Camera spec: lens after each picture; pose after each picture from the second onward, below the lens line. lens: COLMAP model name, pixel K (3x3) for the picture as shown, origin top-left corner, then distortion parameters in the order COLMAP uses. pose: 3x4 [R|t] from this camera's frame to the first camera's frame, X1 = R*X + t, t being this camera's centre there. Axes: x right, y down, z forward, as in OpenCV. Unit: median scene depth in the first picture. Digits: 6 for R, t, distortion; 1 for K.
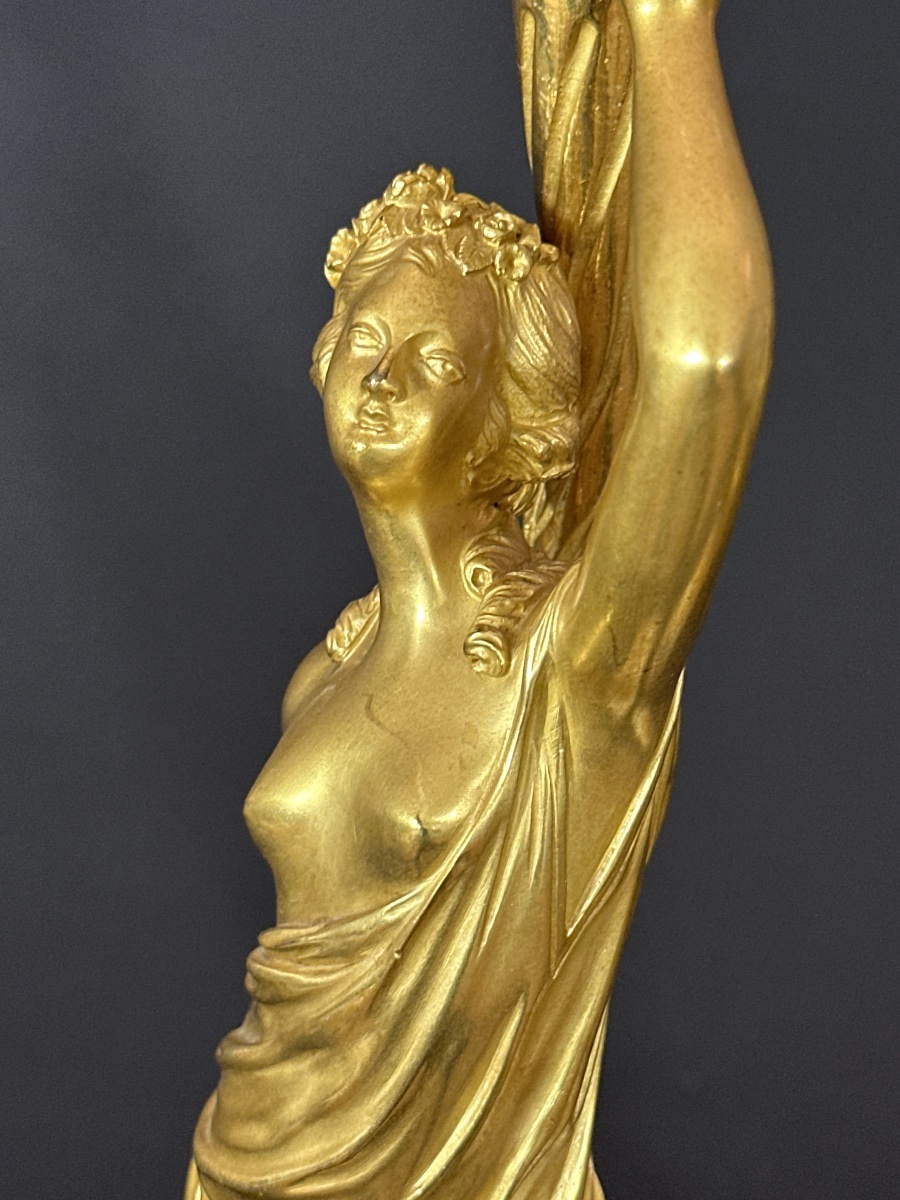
lens RADIAL K [[2701.7, 0, 449.2], [0, 2701.7, 601.9], [0, 0, 1]] dist [0.148240, 0.000000]
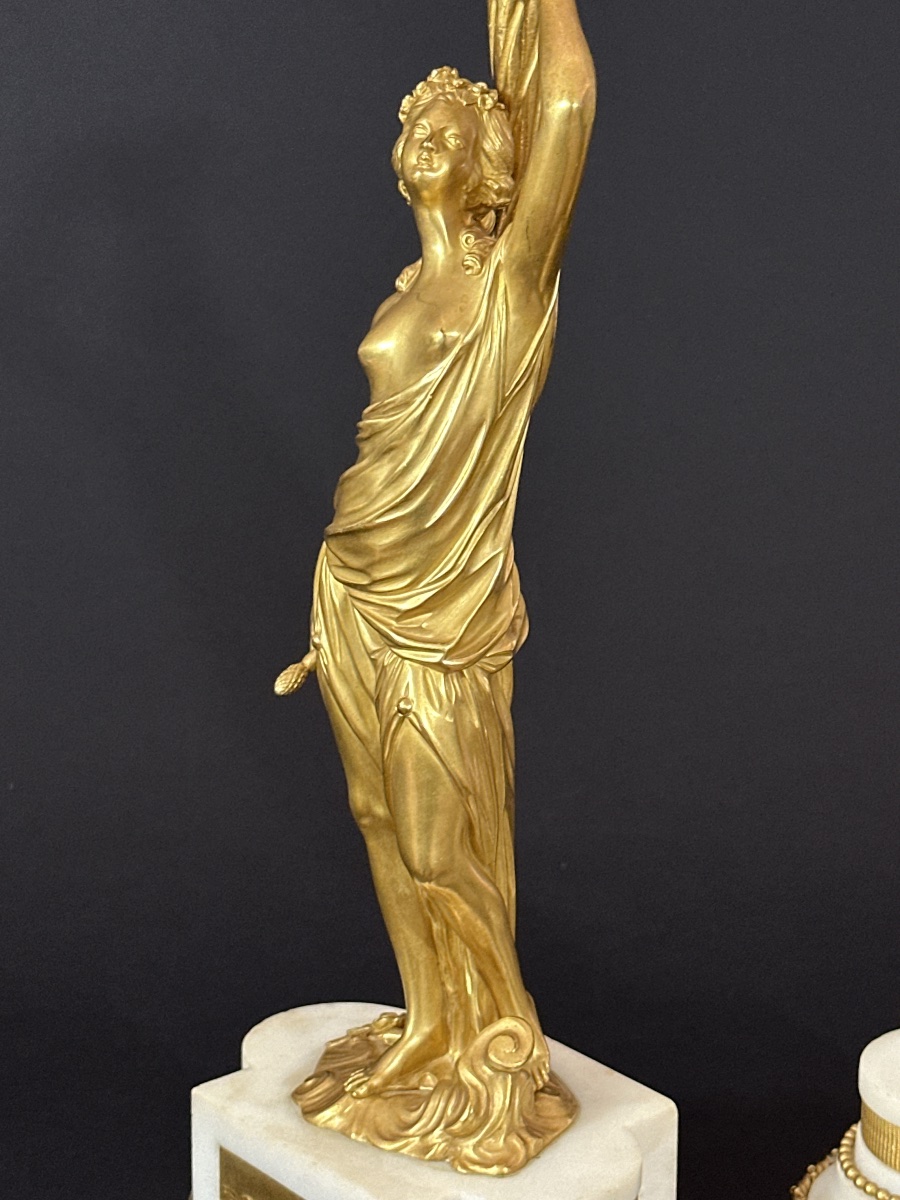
lens RADIAL K [[2701.7, 0, 450.6], [0, 2701.7, 598.1], [0, 0, 1]] dist [0.148240, 0.000000]
pose [[0.998981, 0.020972, 0.039955, -0.087003], [-0.014628, 0.988130, -0.152919, 0.626399], [-0.042688, 0.152179, 0.987431, -1.168487]]
